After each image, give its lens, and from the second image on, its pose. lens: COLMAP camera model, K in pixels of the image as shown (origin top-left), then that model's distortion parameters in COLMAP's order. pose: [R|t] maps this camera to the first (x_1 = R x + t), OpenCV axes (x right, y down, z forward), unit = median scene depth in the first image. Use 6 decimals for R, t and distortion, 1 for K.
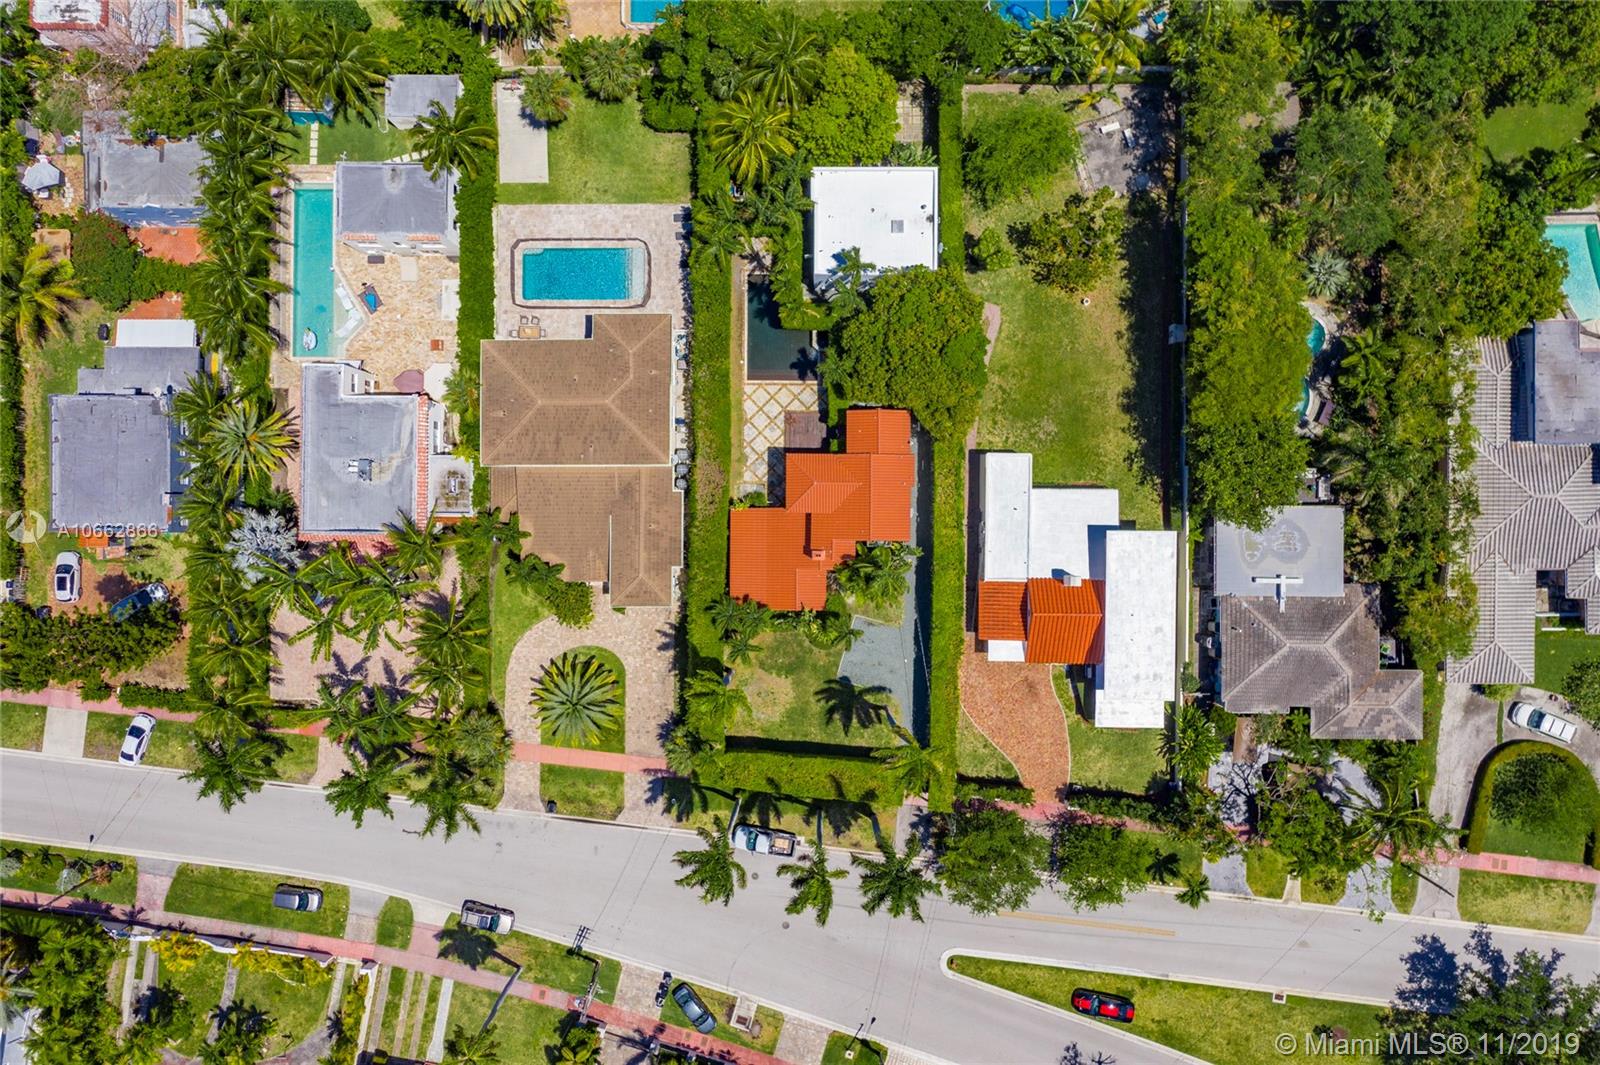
lens RADIAL K [[1250.2, 0, 800.0], [0, 1250.2, 532.5], [0, 0, 1]] dist [-0.001837, 0.001940]
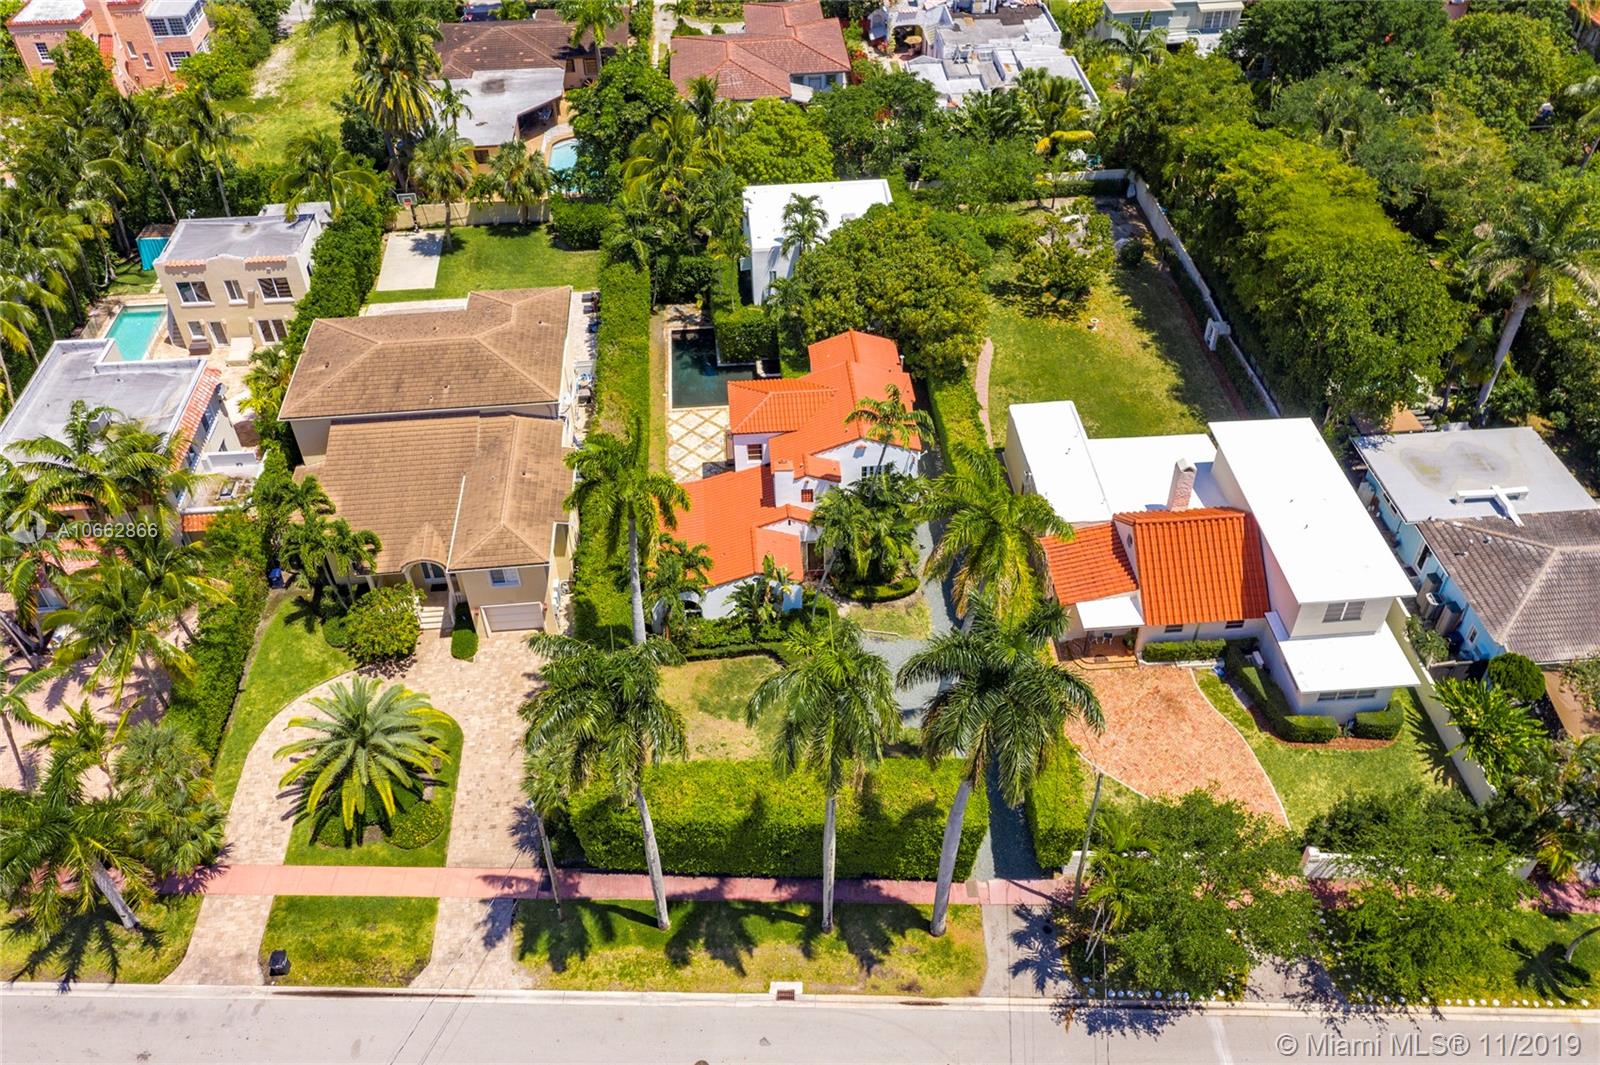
lens RADIAL K [[1250.2, 0, 800.0], [0, 1250.2, 532.5], [0, 0, 1]] dist [-0.001837, 0.001940]
pose [[0.996306, -0.049582, 0.070121, -0.022684], [0.084989, 0.686521, -0.722126, 0.475369], [-0.012335, 0.725418, 0.688198, 0.545996]]
